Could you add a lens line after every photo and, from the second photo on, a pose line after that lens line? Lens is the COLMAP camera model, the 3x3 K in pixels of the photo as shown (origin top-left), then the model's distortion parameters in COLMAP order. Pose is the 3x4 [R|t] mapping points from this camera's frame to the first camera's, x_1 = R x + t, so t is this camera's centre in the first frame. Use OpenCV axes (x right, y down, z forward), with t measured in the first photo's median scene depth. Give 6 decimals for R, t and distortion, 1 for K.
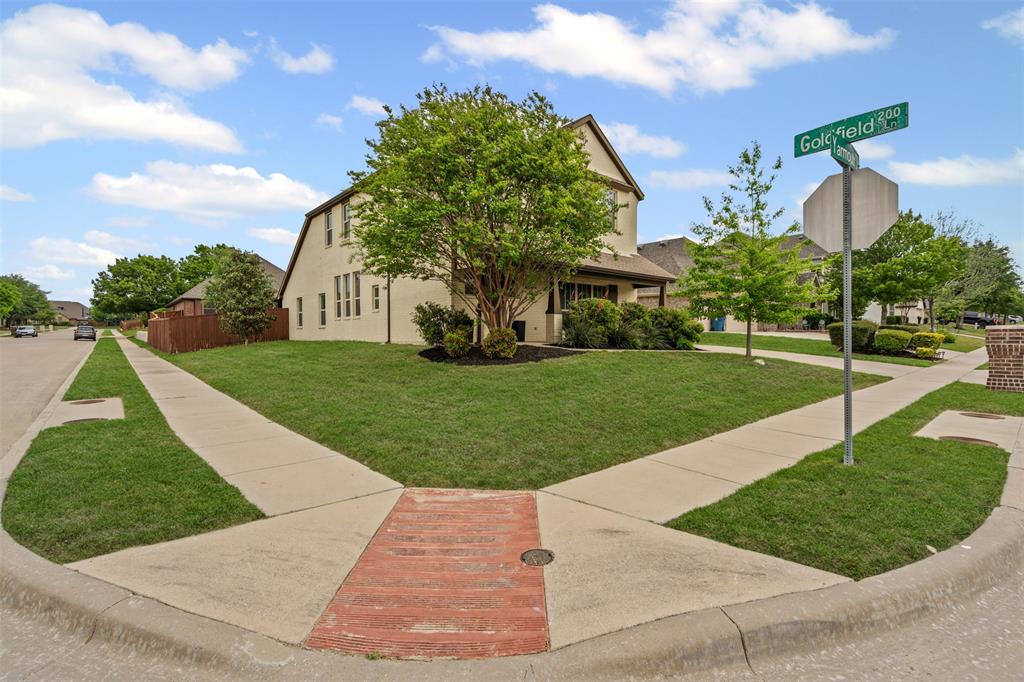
lens RADIAL K [[470.4, 0, 507.1], [0, 470.4, 332.6], [0, 0, 1]] dist [-0.002767, 0.000888]
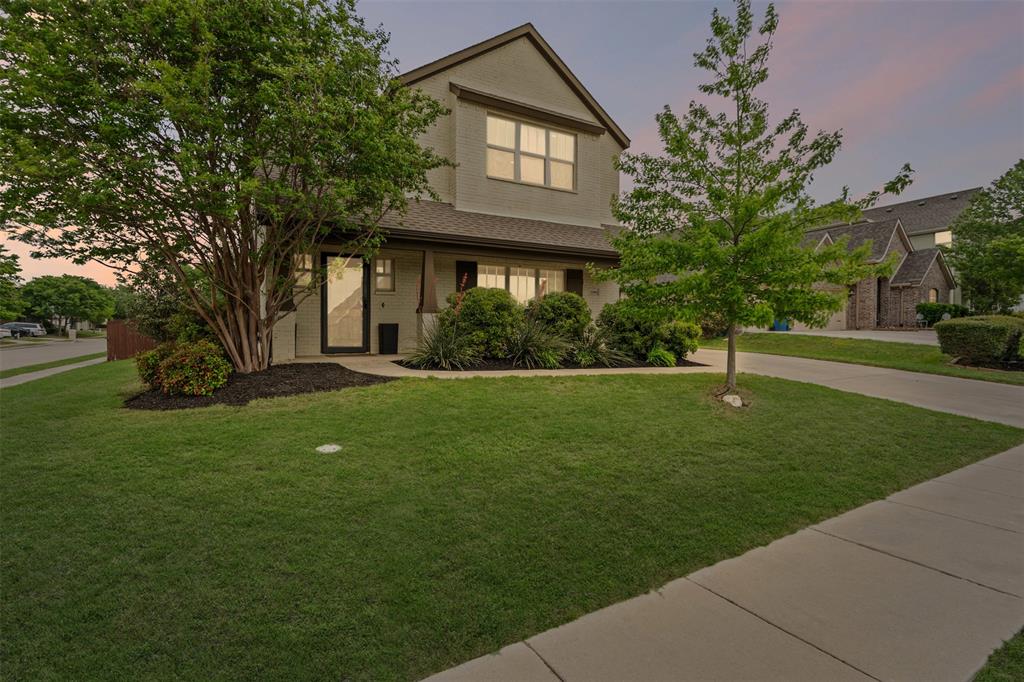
lens RADIAL K [[481.2, 0, 501.7], [0, 481.2, 329.7], [0, 0, 1]] dist [-0.002872, 0.001064]
pose [[0.982520, -0.006596, -0.186041, 0.287269], [0.006715, 0.999977, 0.000009, -0.013791], [0.186037, -0.001258, 0.982542, 0.315672]]
